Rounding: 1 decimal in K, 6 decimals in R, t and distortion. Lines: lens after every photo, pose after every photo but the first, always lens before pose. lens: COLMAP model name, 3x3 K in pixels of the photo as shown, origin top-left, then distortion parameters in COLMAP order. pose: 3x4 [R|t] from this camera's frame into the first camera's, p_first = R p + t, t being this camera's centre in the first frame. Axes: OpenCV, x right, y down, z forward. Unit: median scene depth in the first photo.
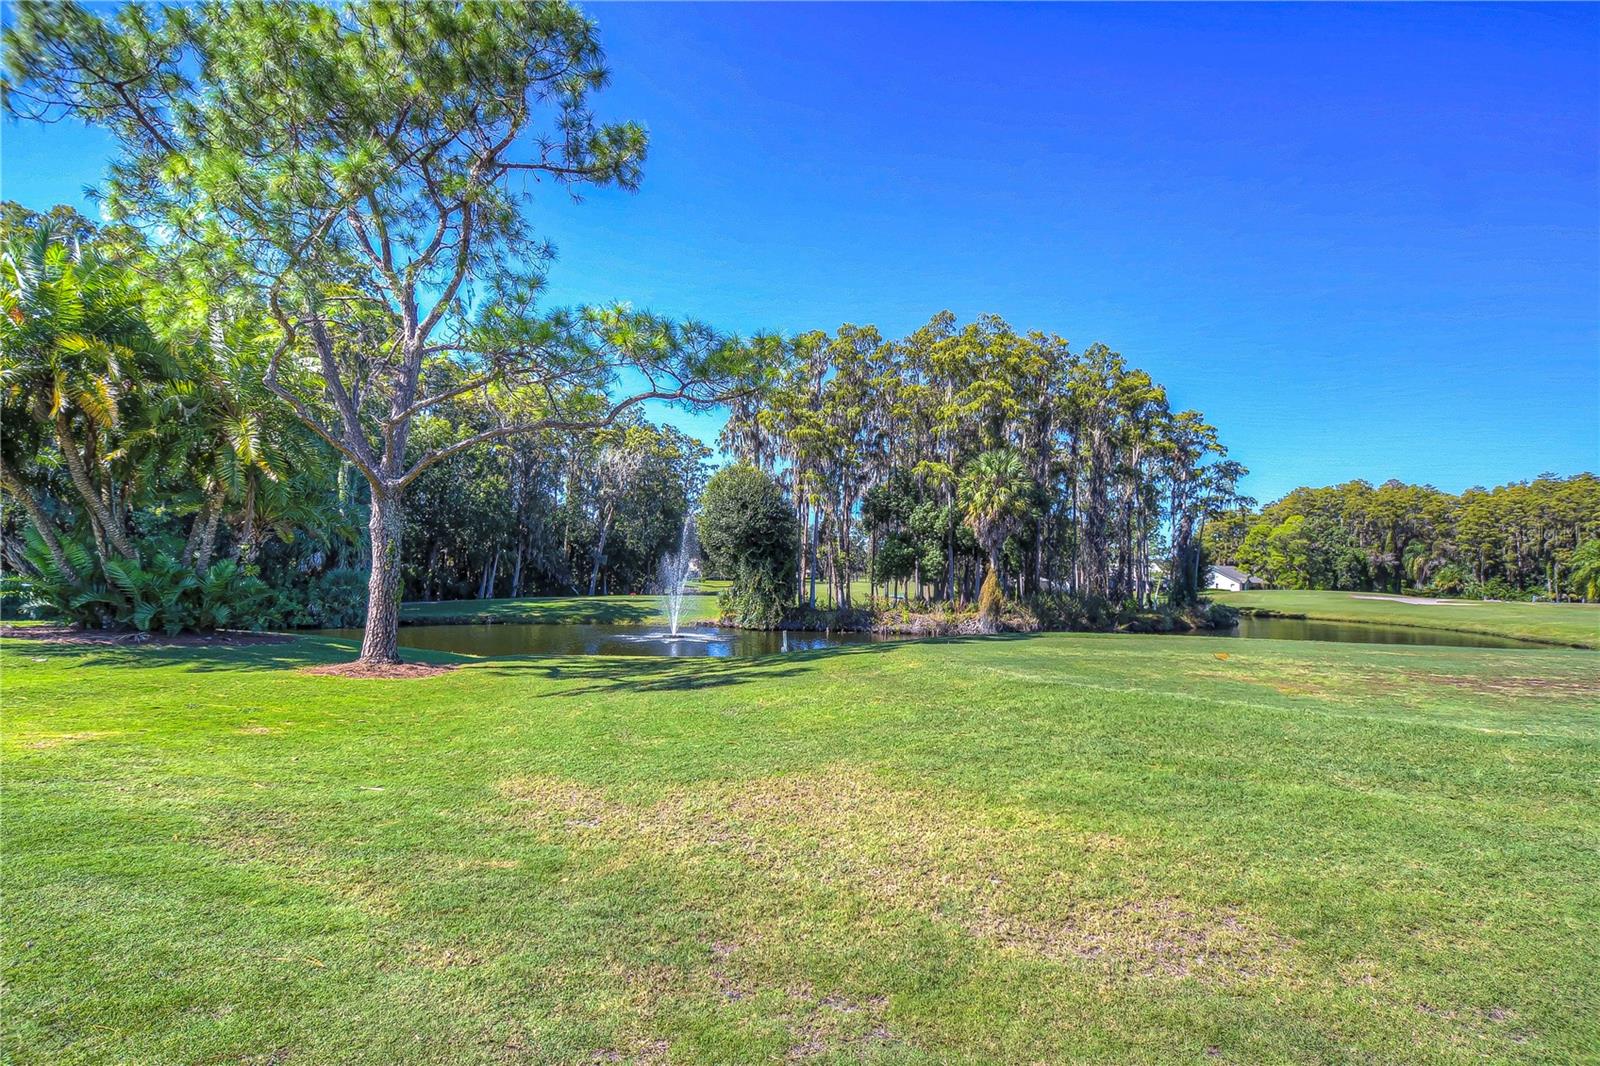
lens RADIAL K [[771.1, 0, 801.4], [0, 771.1, 562.5], [0, 0, 1]] dist [-0.001907, -0.000620]
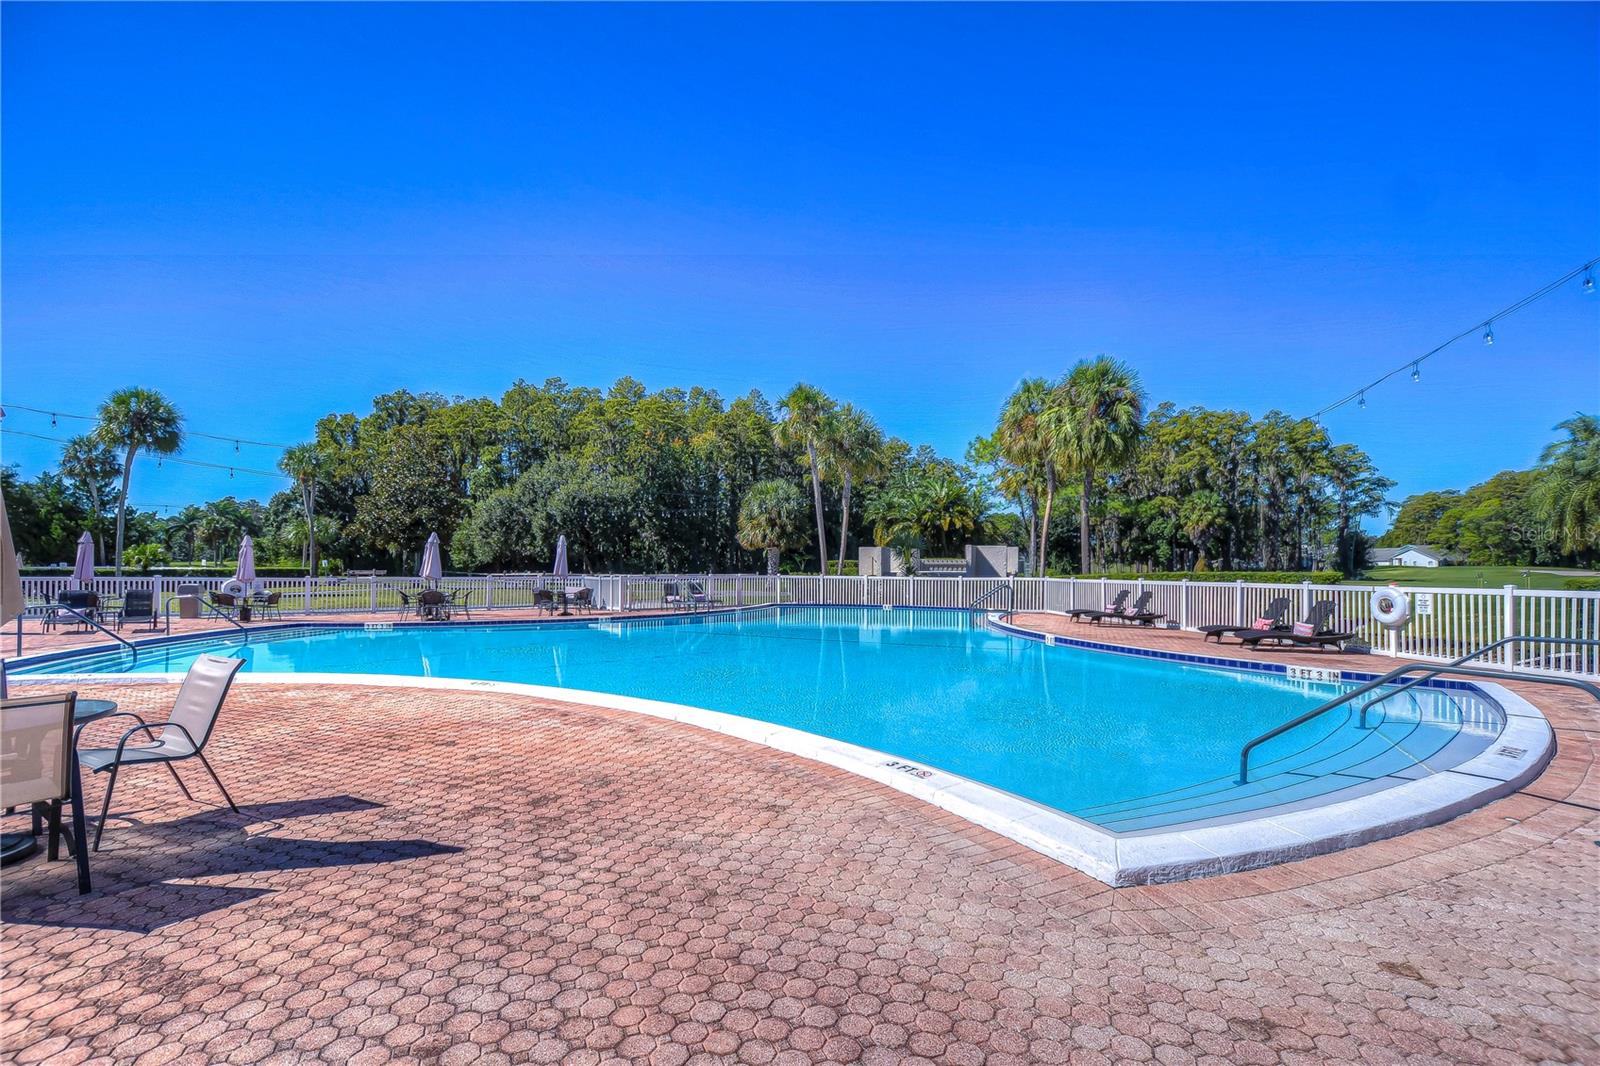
lens RADIAL K [[695.8, 0, 801.1], [0, 695.8, 559.6], [0, 0, 1]] dist [-0.001693, -0.000165]
pose [[0.966846, -0.015739, -0.254876, -0.213389], [0.019765, 0.999717, 0.013242, -0.021563], [0.254596, -0.017841, 0.966883, -0.708718]]
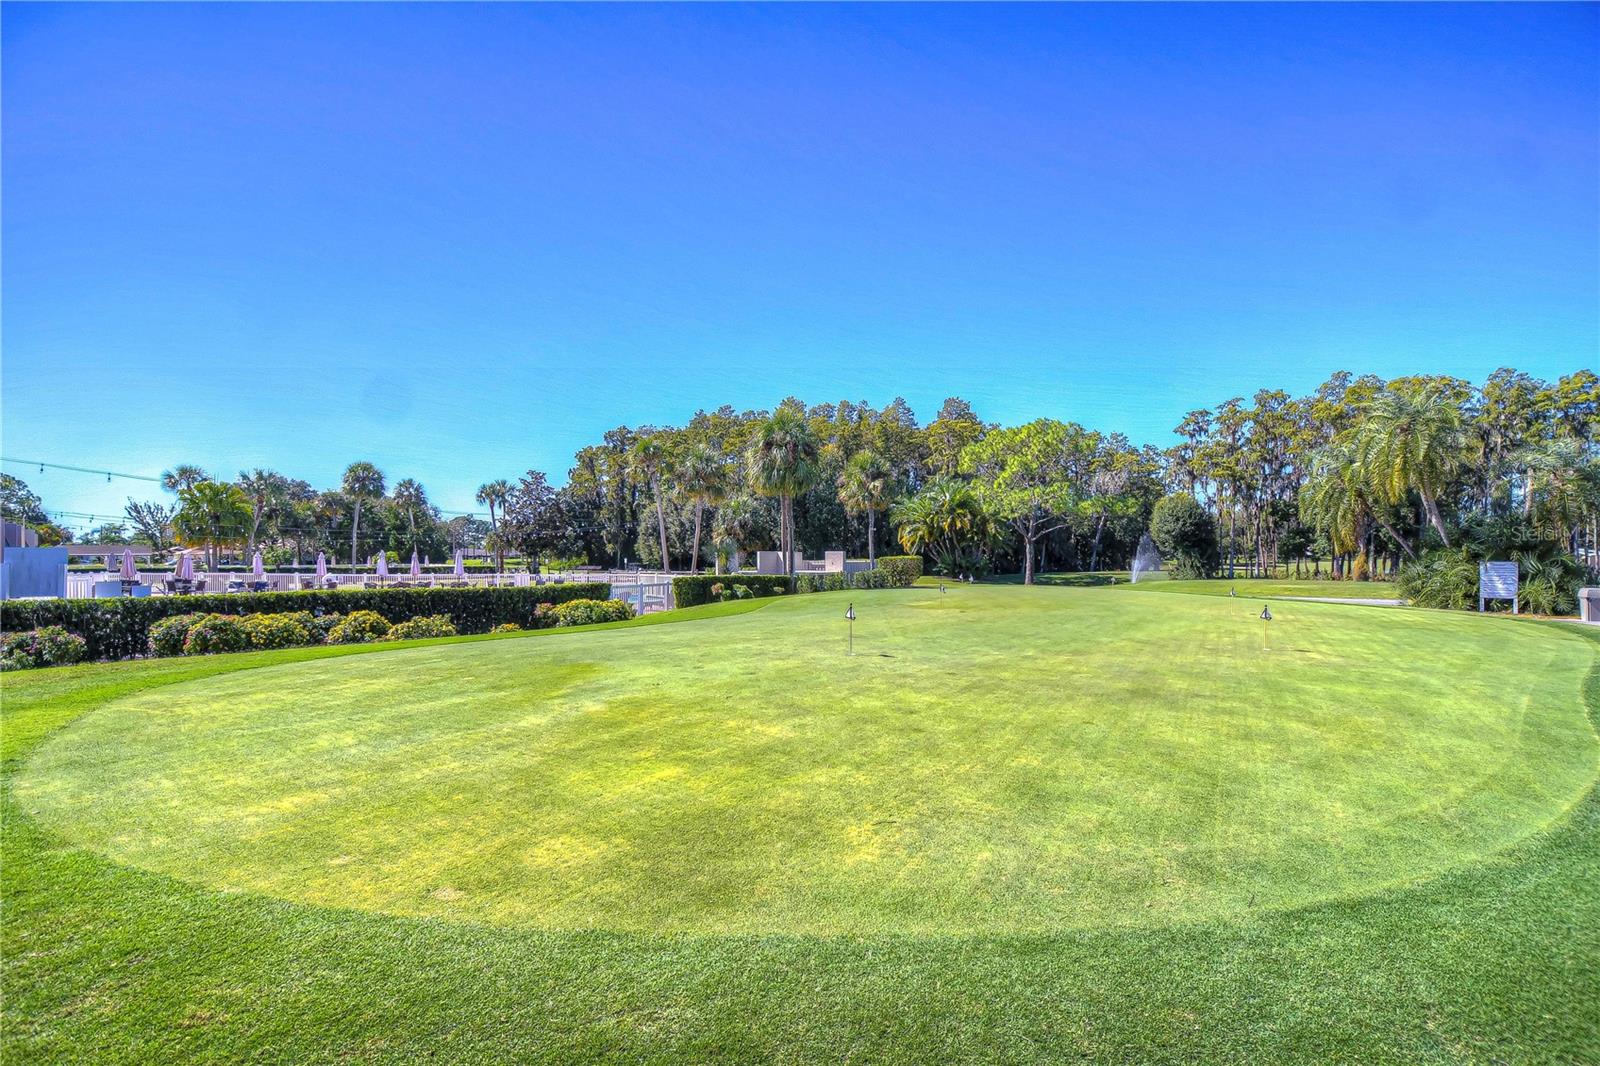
lens RADIAL K [[695.8, 0, 801.1], [0, 695.8, 559.6], [0, 0, 1]] dist [-0.001693, -0.000165]
pose [[0.786132, -0.015915, -0.617854, 0.200359], [0.028831, 0.999524, 0.010938, -0.020024], [0.617386, -0.026412, 0.786217, -0.685556]]
